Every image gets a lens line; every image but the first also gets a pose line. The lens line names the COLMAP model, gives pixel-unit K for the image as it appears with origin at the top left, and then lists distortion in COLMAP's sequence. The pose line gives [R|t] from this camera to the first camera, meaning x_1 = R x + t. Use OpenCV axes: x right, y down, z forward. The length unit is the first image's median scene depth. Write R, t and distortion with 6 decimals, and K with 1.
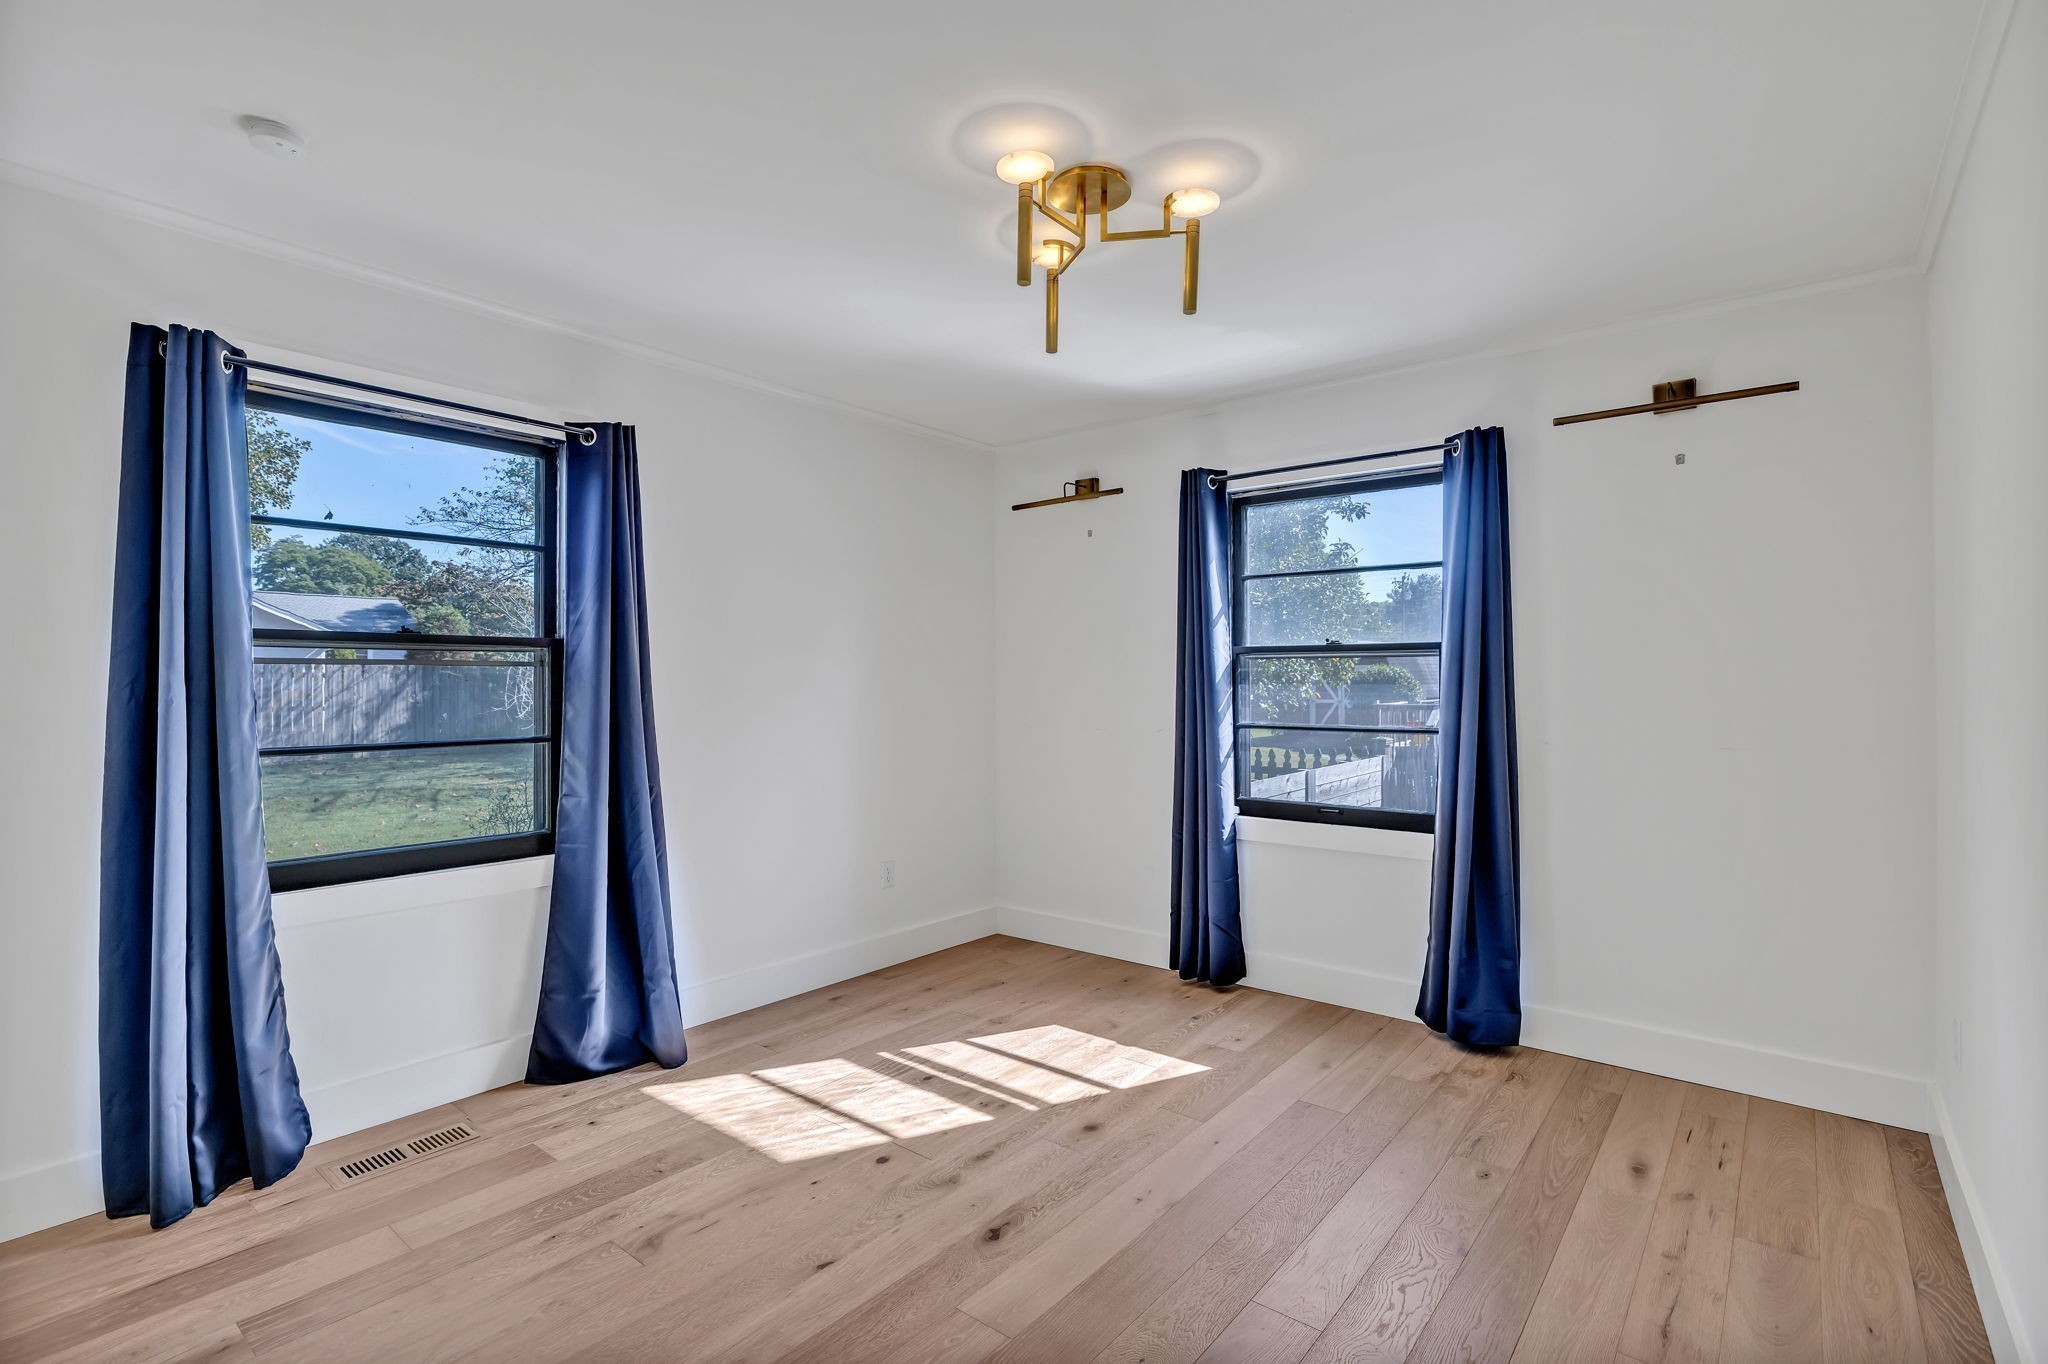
lens RADIAL K [[915.7, 0, 1027.2], [0, 915.7, 687.4], [0, 0, 1]] dist [-0.000172, 0.000307]
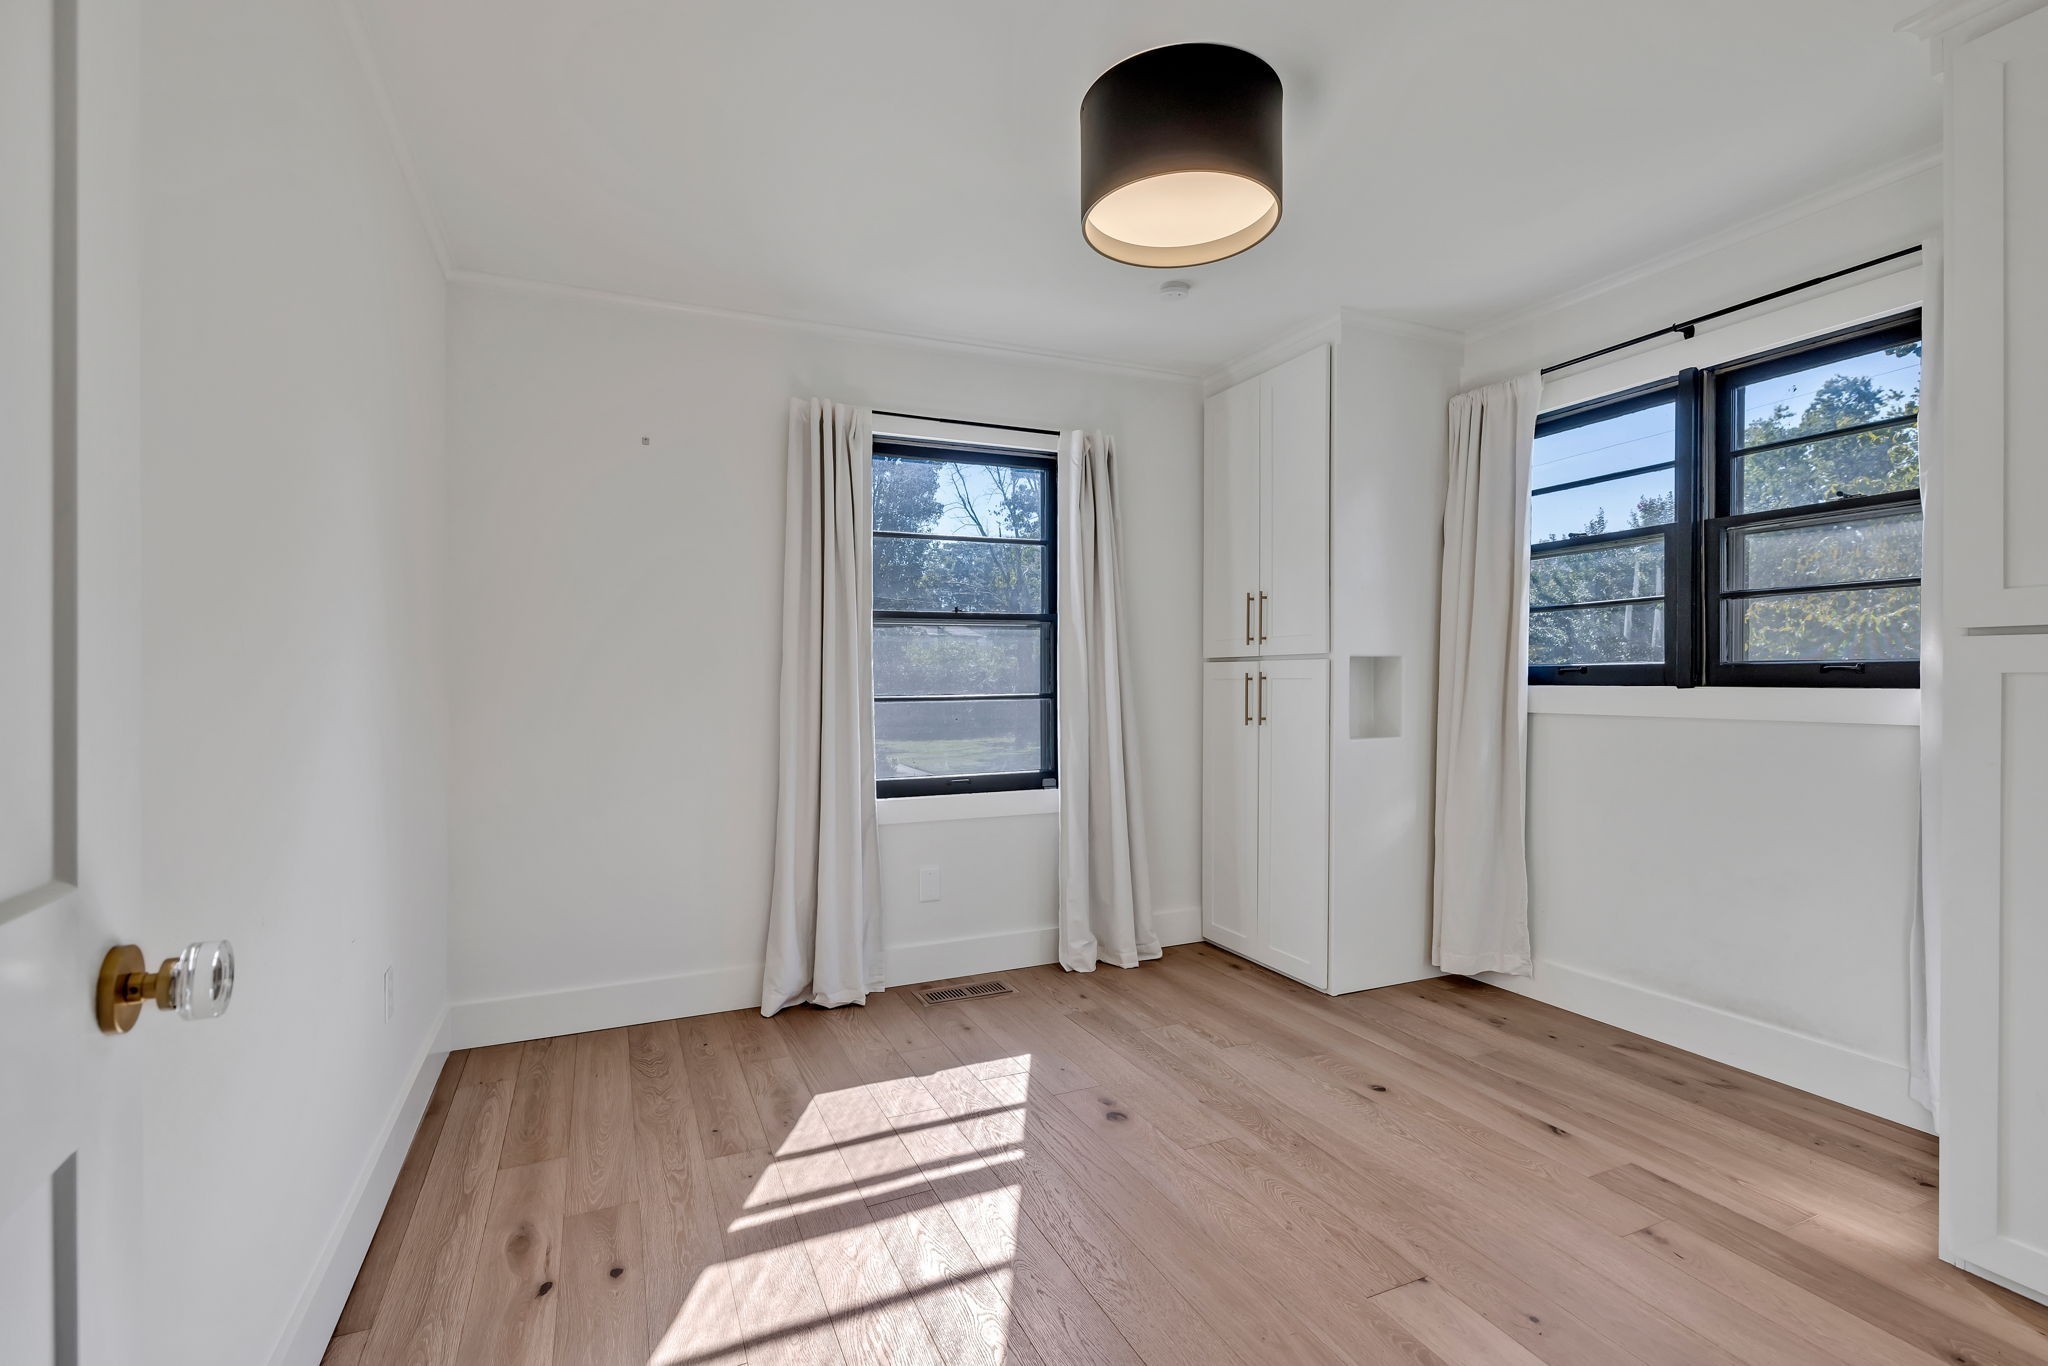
lens RADIAL K [[915.7, 0, 1027.2], [0, 915.7, 688.4], [0, 0, 1]] dist [-0.000172, 0.000307]
pose [[0.439888, 0.002891, 0.898048, -0.768830], [0.002980, 0.999985, -0.004679, 0.039071], [-0.898048, 0.004735, 0.439873, 0.650298]]
